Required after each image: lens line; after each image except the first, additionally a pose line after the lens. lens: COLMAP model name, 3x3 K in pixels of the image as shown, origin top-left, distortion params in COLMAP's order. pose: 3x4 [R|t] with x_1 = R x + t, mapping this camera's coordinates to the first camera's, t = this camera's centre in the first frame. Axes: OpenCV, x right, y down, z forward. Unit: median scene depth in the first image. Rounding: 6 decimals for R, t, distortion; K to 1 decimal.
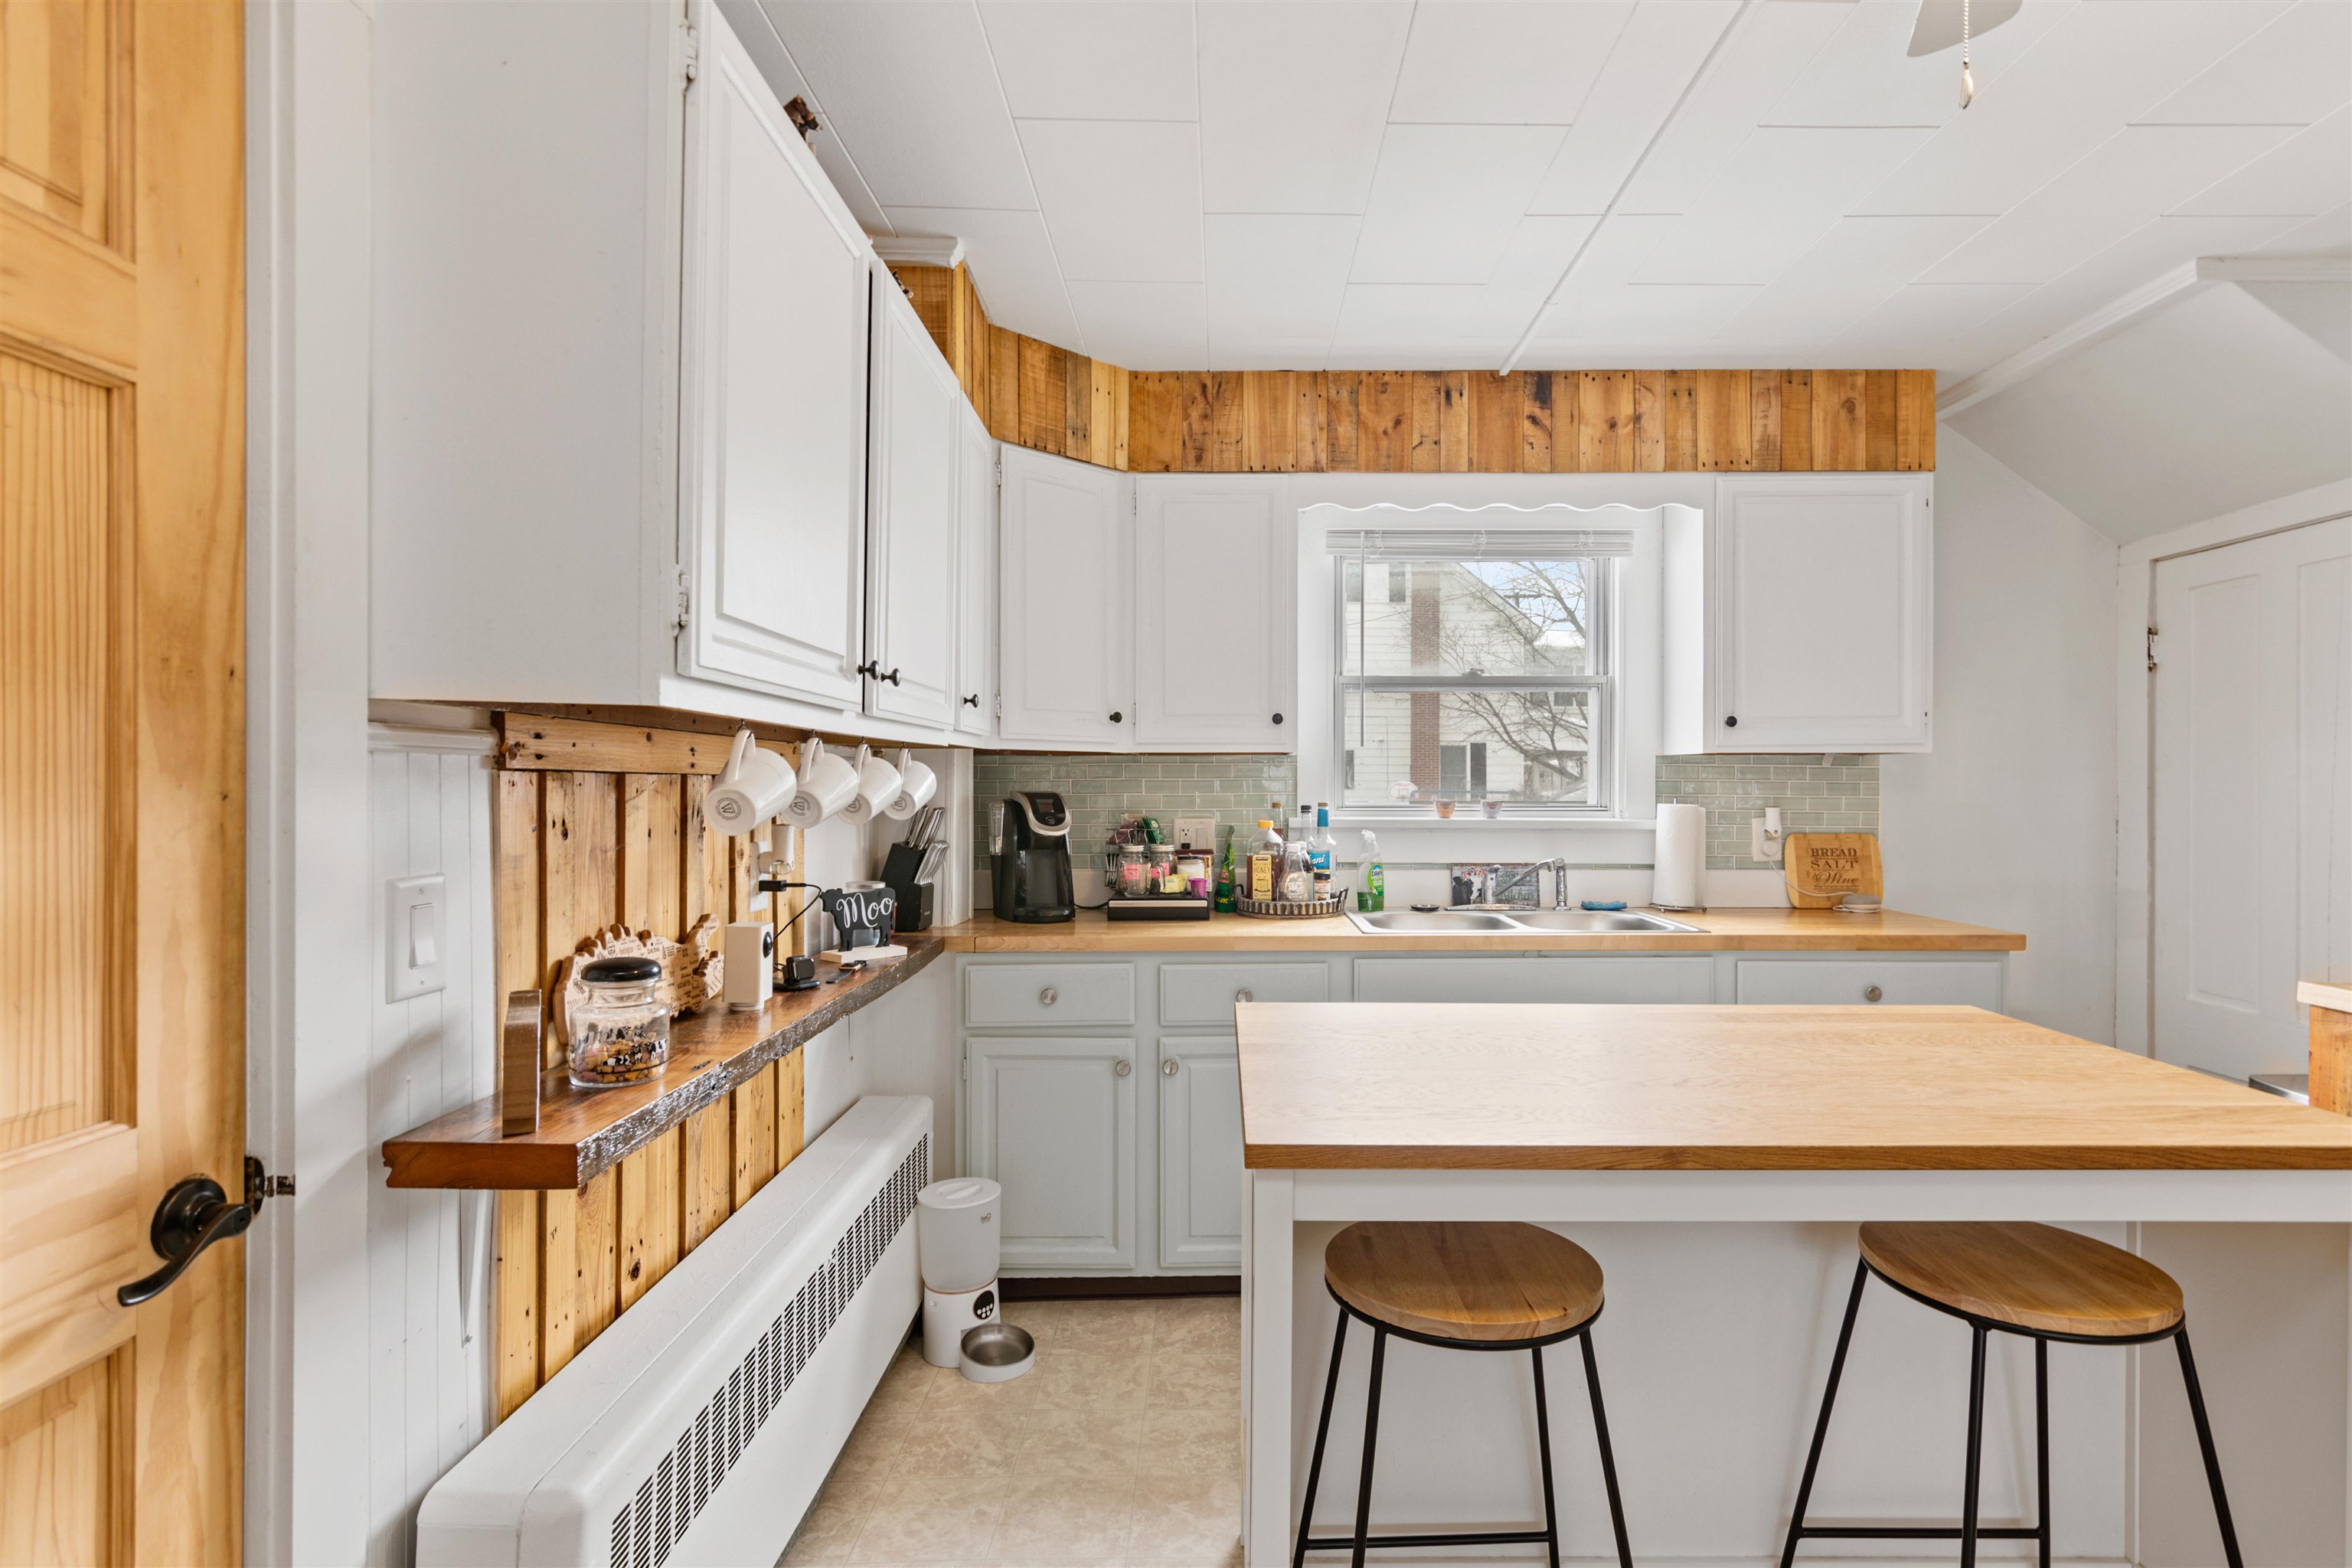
lens RADIAL K [[1166.9, 0, 1227.7], [0, 1166.9, 793.0], [0, 0, 1]] dist [0.000311, 0.001124]
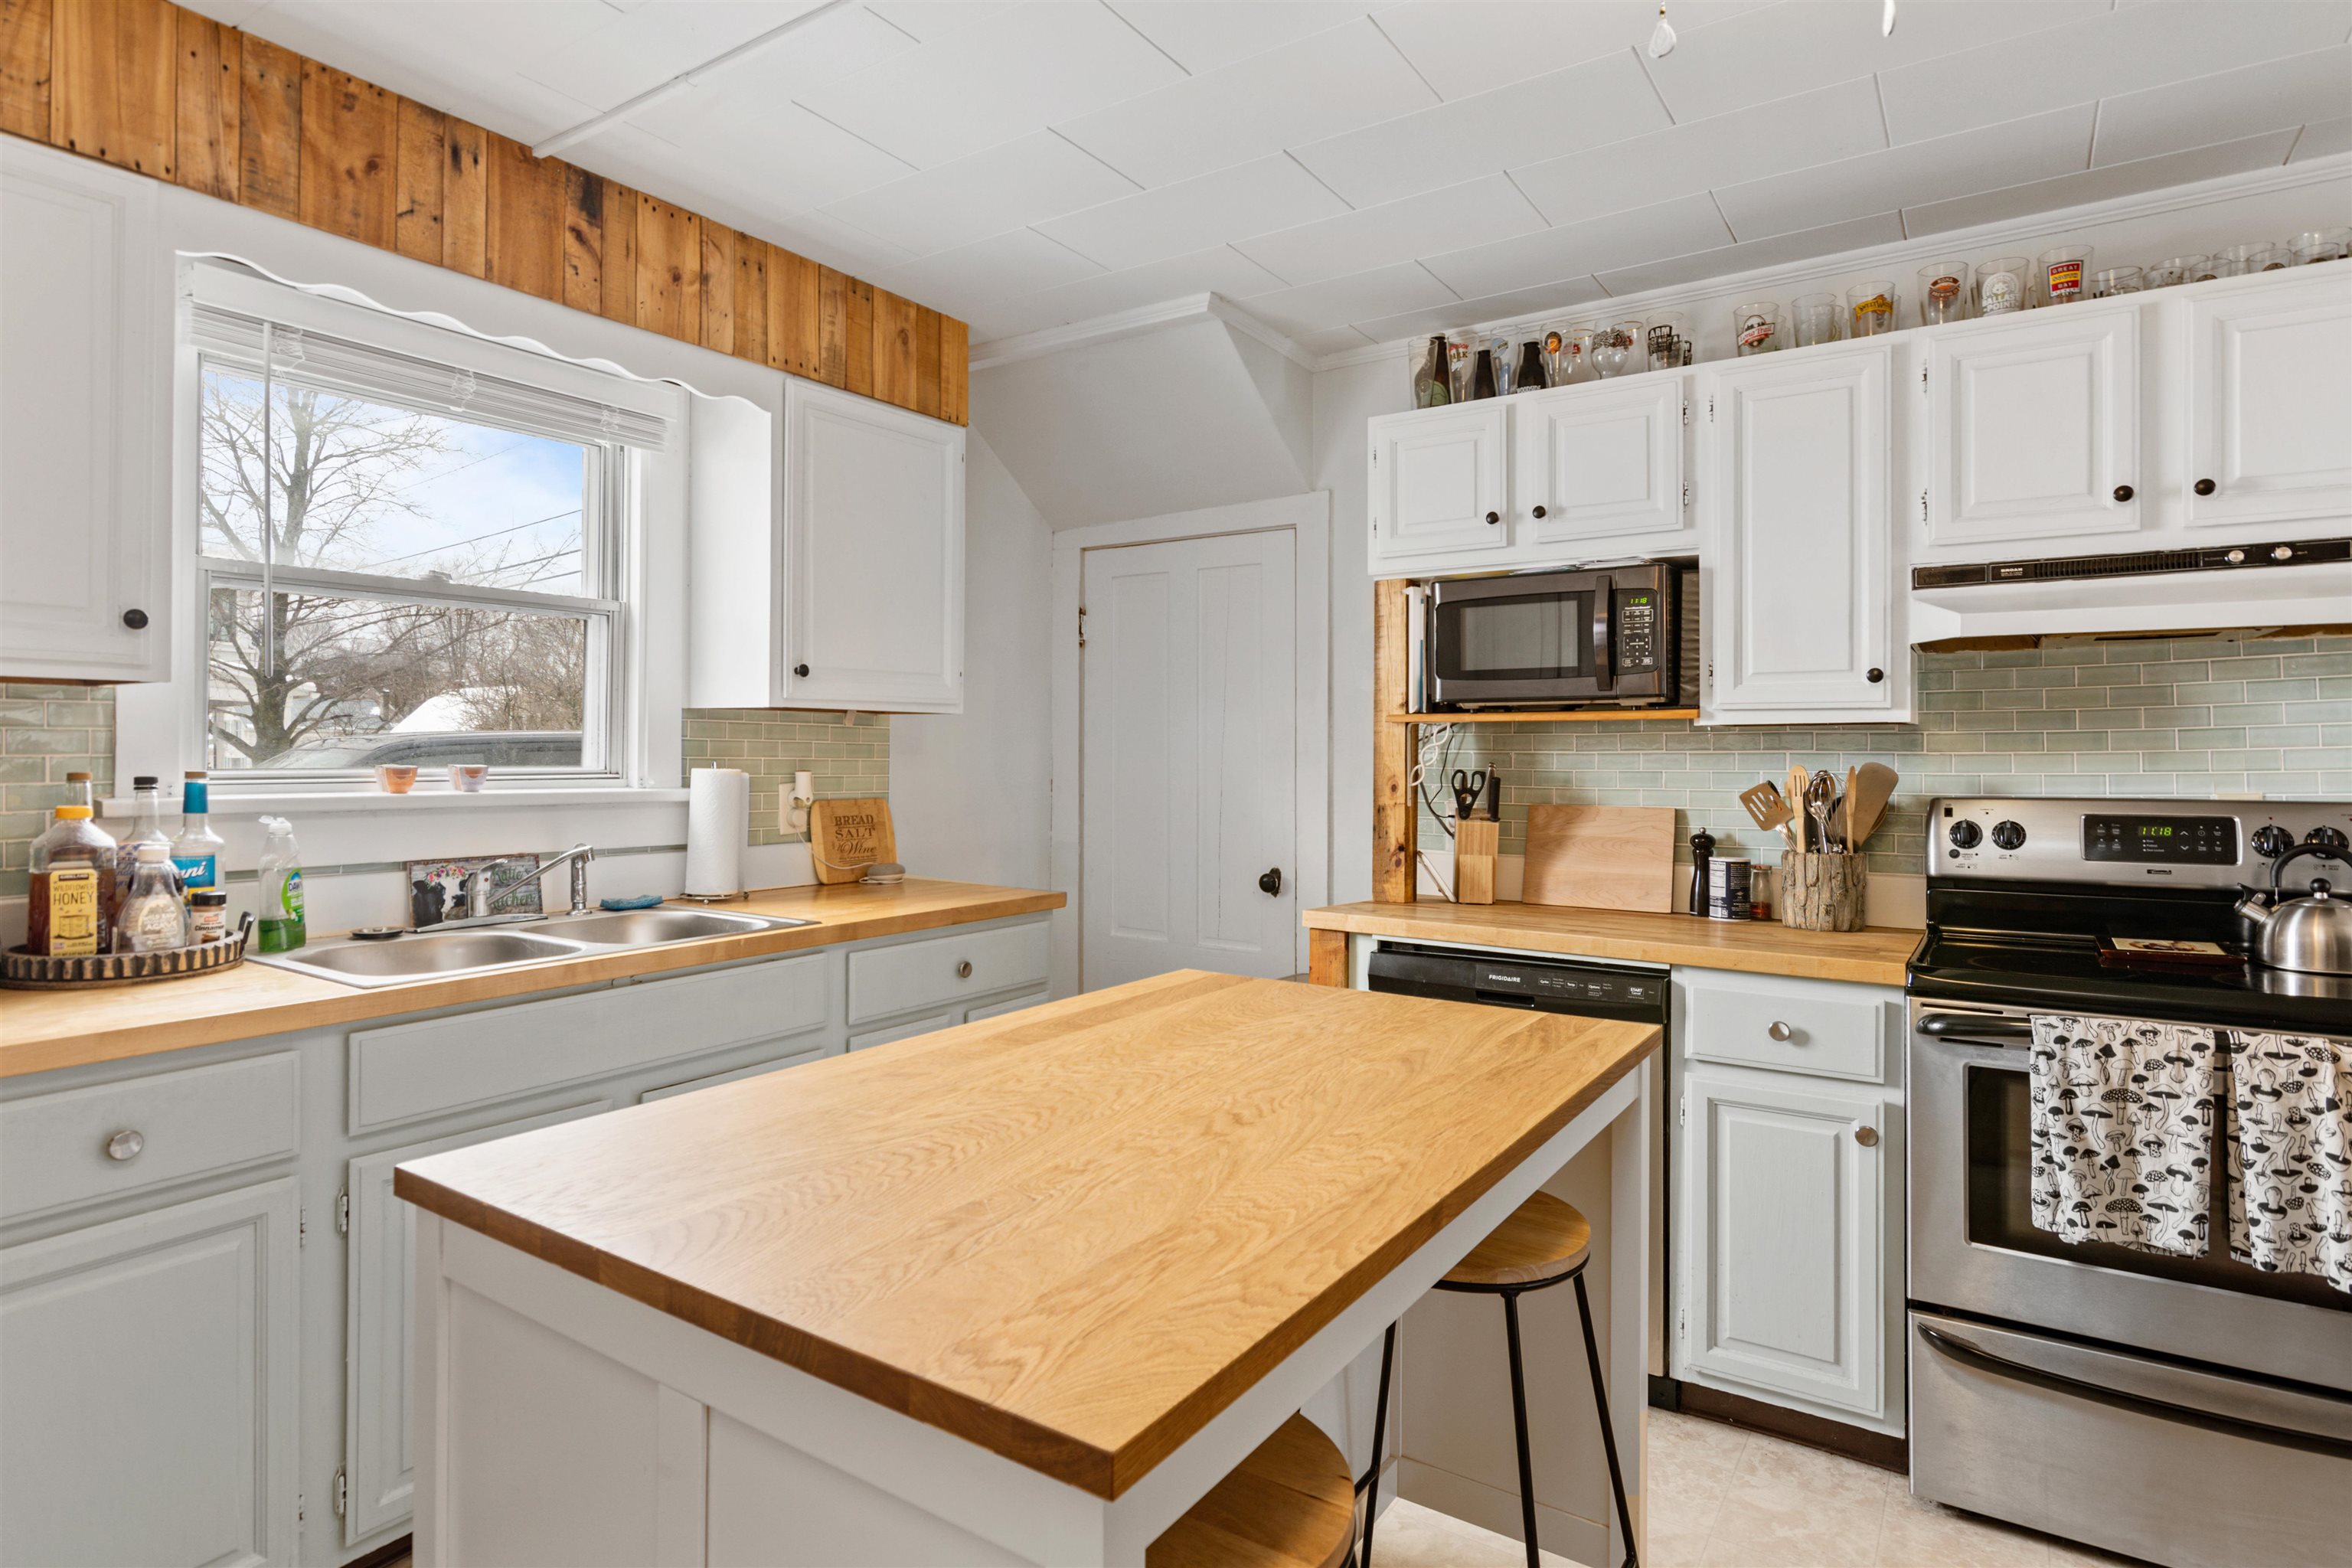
lens RADIAL K [[1250.7, 0, 1171.5], [0, 1250.7, 744.7], [0, 0, 1]] dist [-0.004472, 0.001278]
pose [[0.564252, 0.007017, 0.825573, -0.164204], [-0.000184, 0.999965, -0.008374, -0.000017], [-0.825602, 0.004573, 0.564234, 0.266520]]
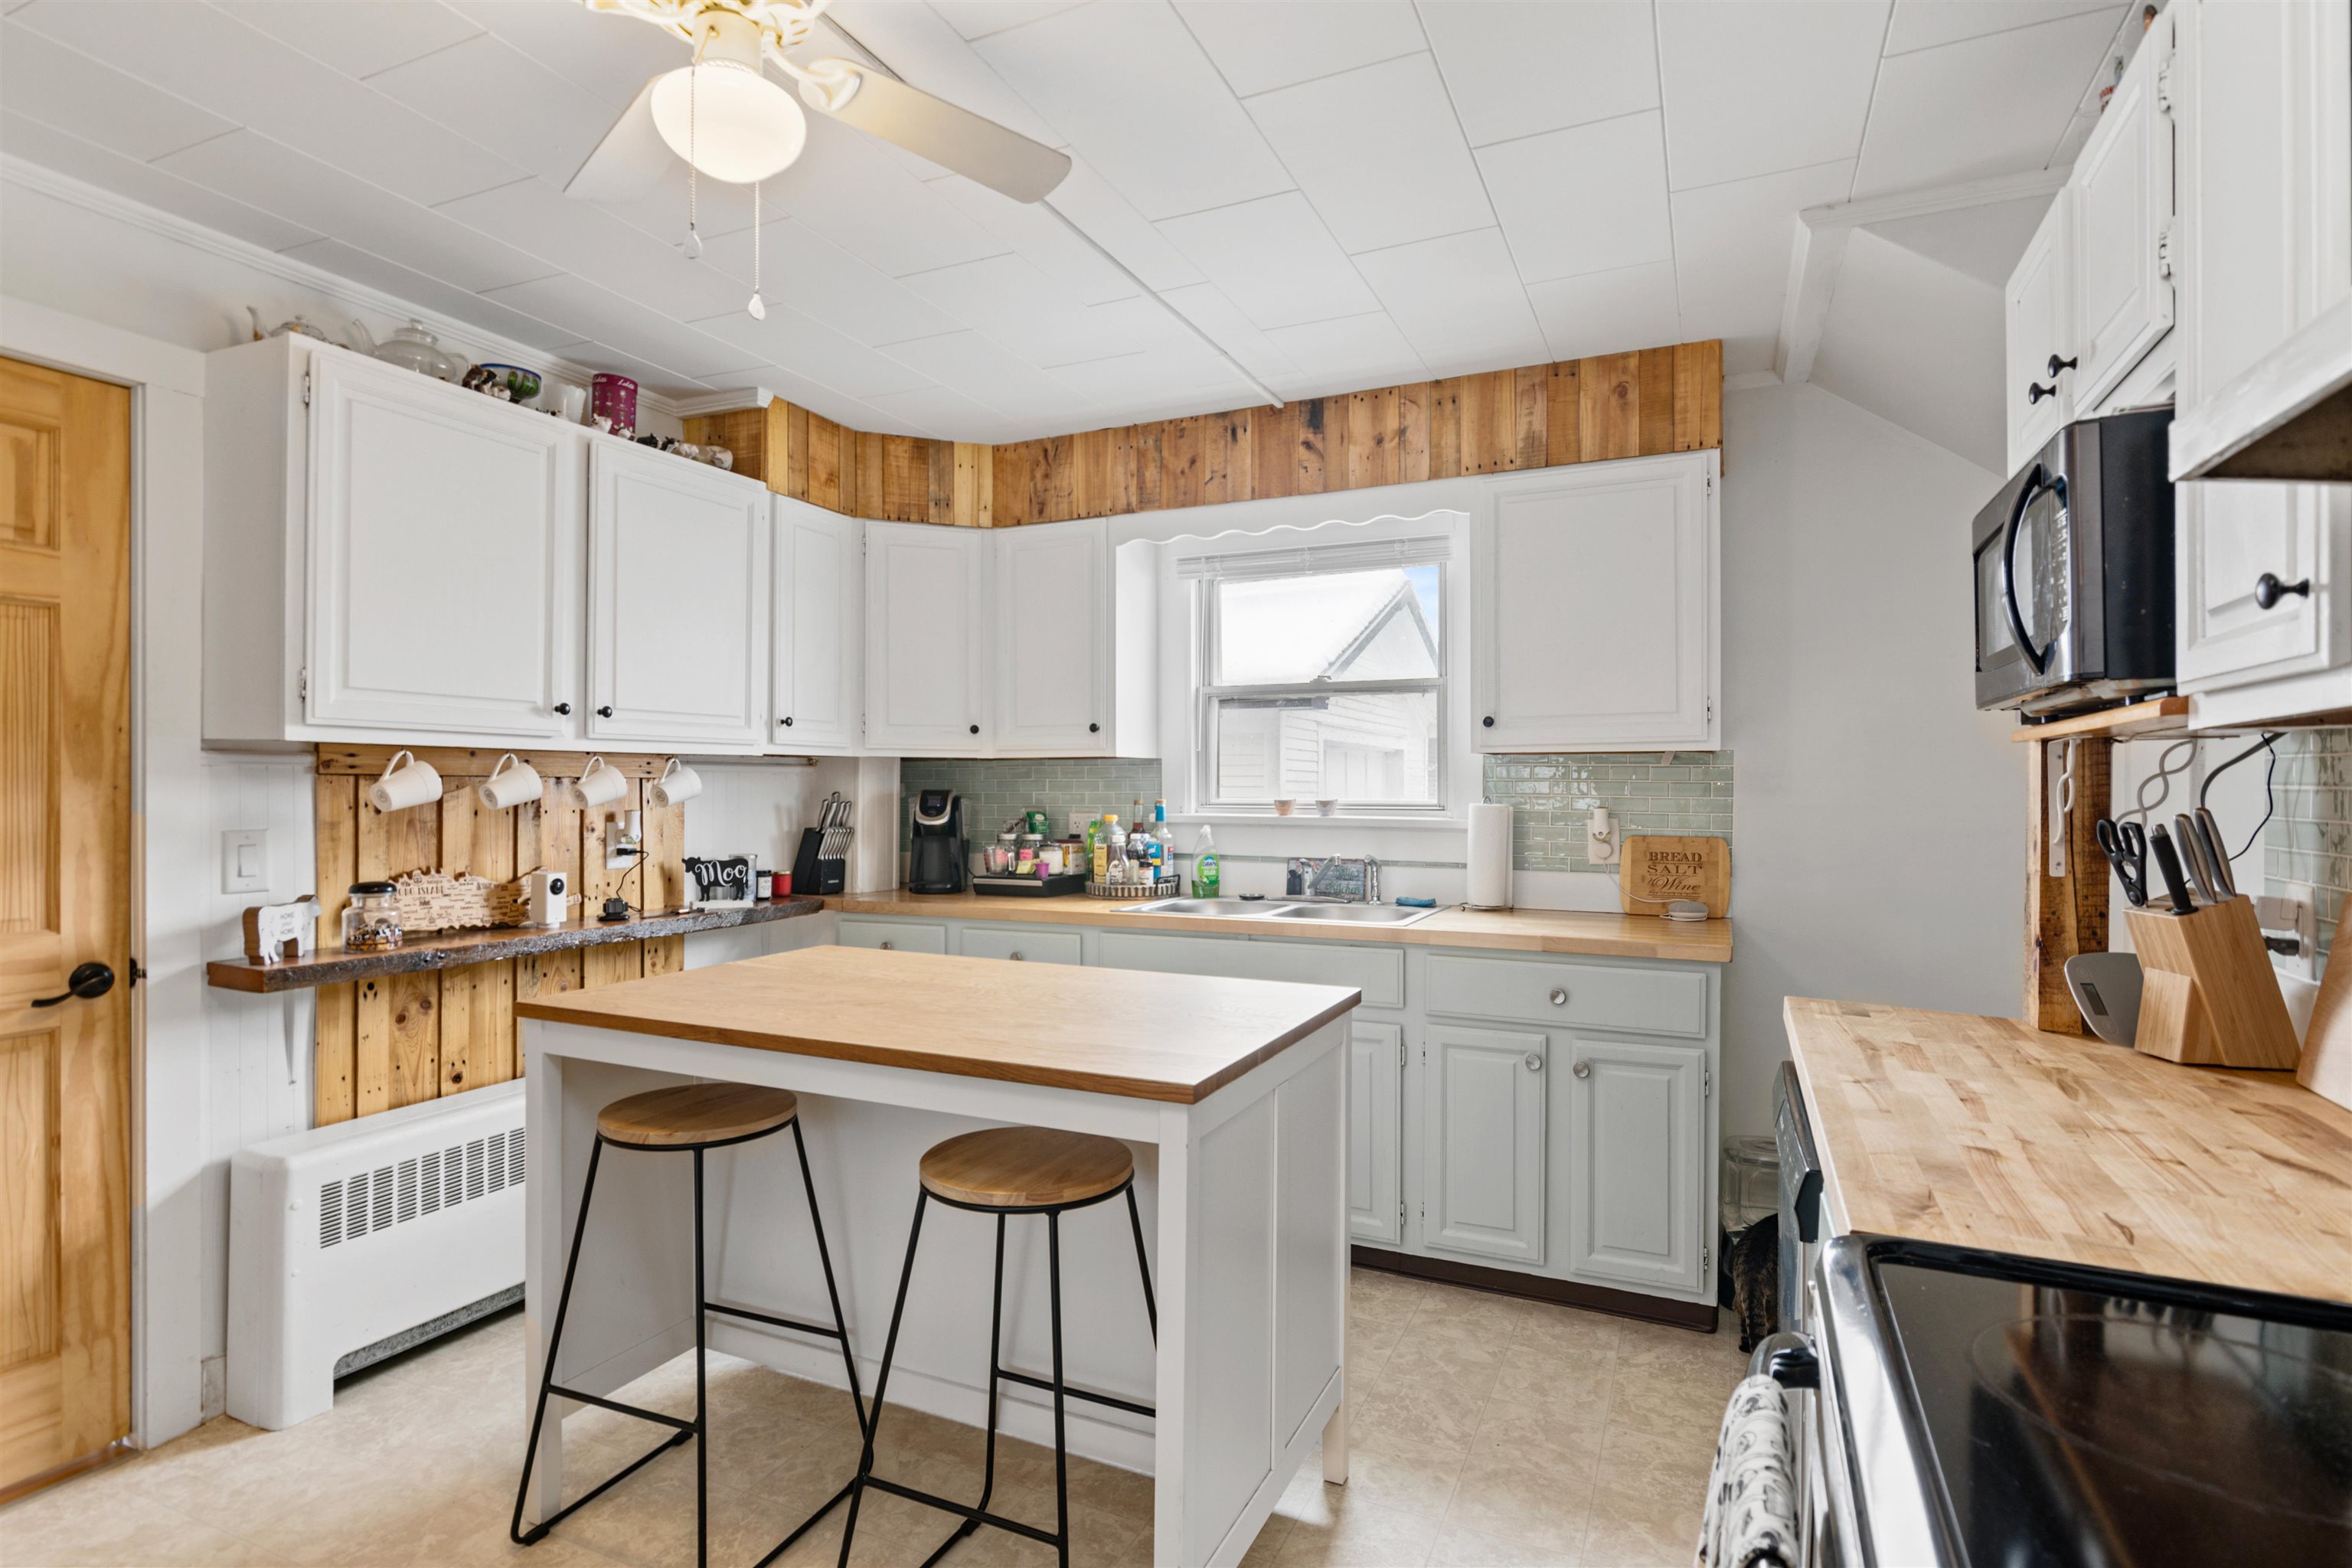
lens RADIAL K [[1189.9, 0, 1168.3], [0, 1189.9, 792.3], [0, 0, 1]] dist [-0.003534, -0.001185]
pose [[0.901829, 0.003819, -0.432076, 0.621066], [-0.004544, 0.999989, -0.000646, 0.001495], [0.432069, 0.002546, 0.901837, -0.043292]]
